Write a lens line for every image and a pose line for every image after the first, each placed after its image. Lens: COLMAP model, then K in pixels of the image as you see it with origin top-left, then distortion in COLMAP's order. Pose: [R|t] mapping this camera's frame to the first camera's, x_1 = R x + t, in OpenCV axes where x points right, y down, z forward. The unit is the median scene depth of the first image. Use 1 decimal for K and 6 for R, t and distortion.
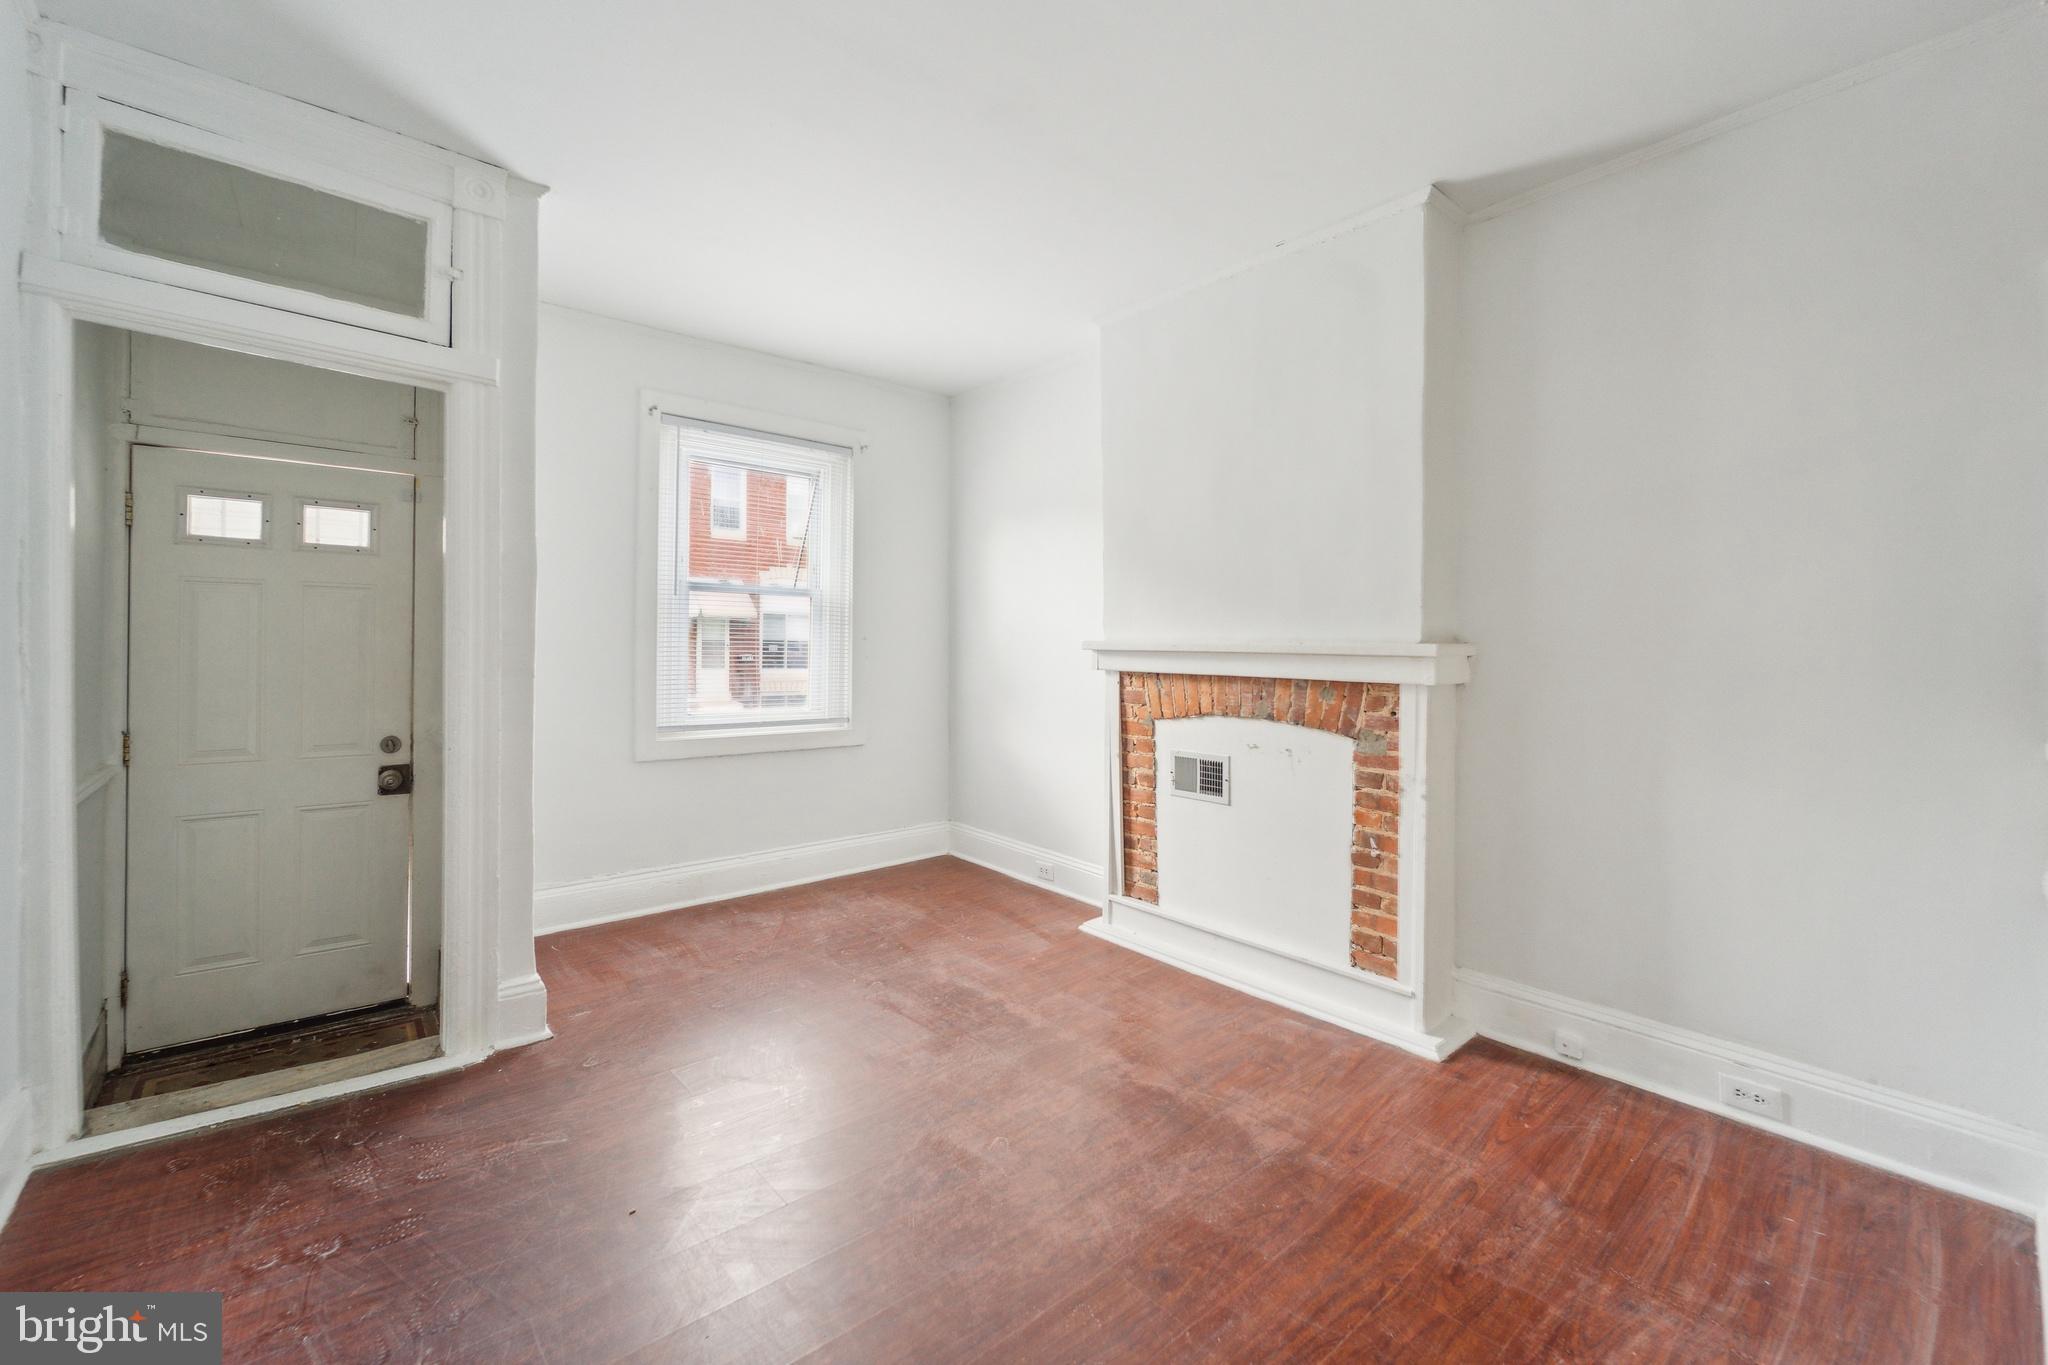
lens RADIAL K [[835.6, 0, 1023.2], [0, 835.6, 667.6], [0, 0, 1]] dist [0.001845, -0.002014]
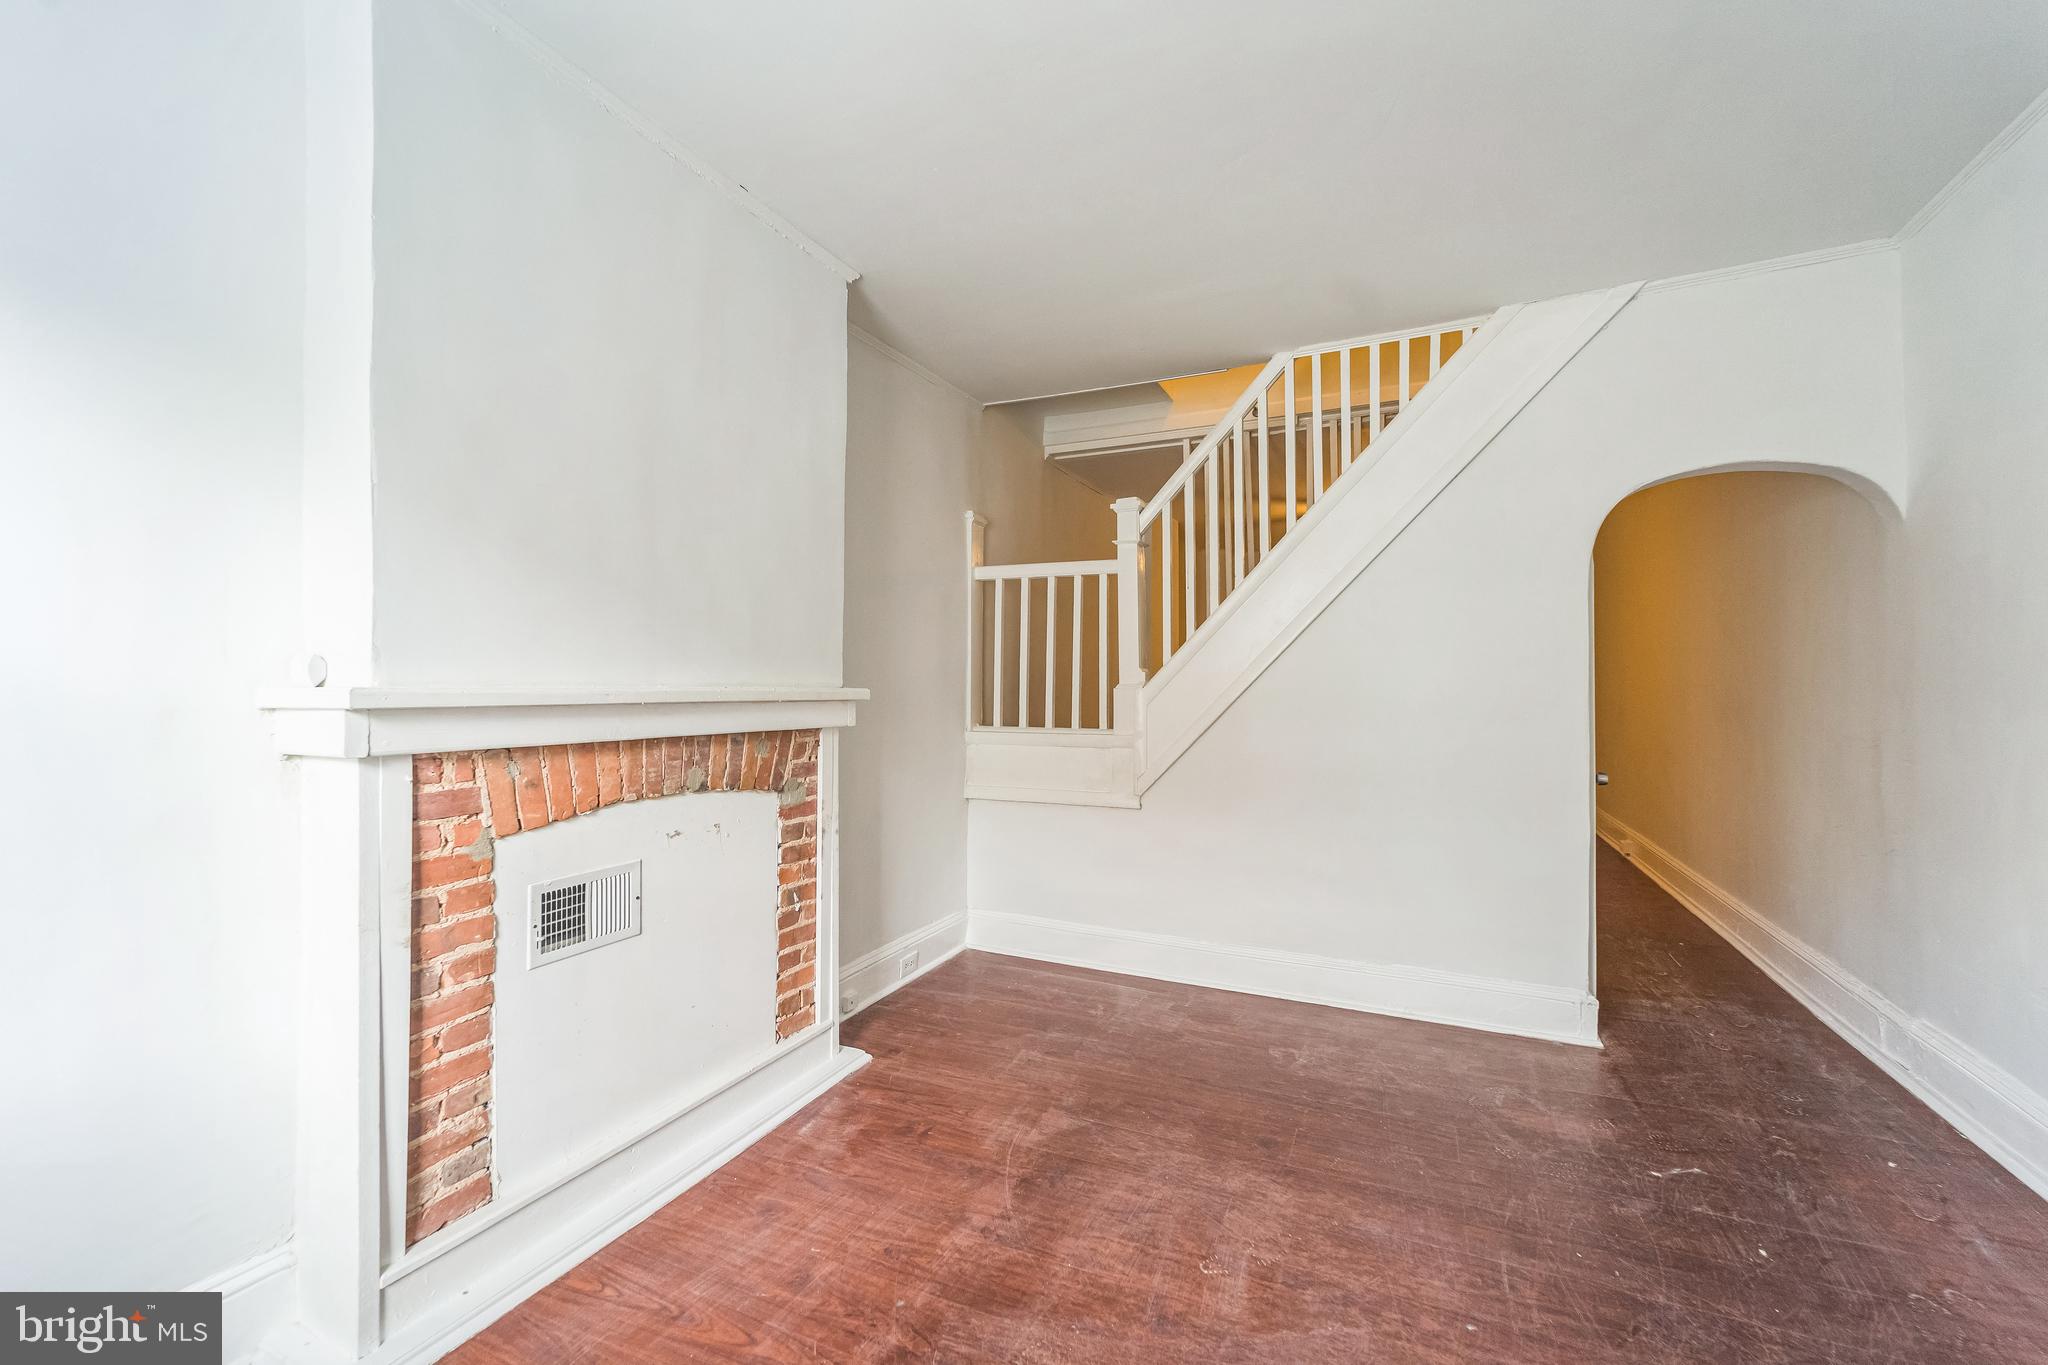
lens RADIAL K [[835.6, 0, 1017.6], [0, 835.6, 684.7], [0, 0, 1]] dist [0.001845, -0.002014]
pose [[-0.406260, -0.000520, 0.913757, -0.547743], [0.027874, 0.999527, 0.012962, -0.037403], [-0.913332, 0.030737, -0.406054, 1.126666]]
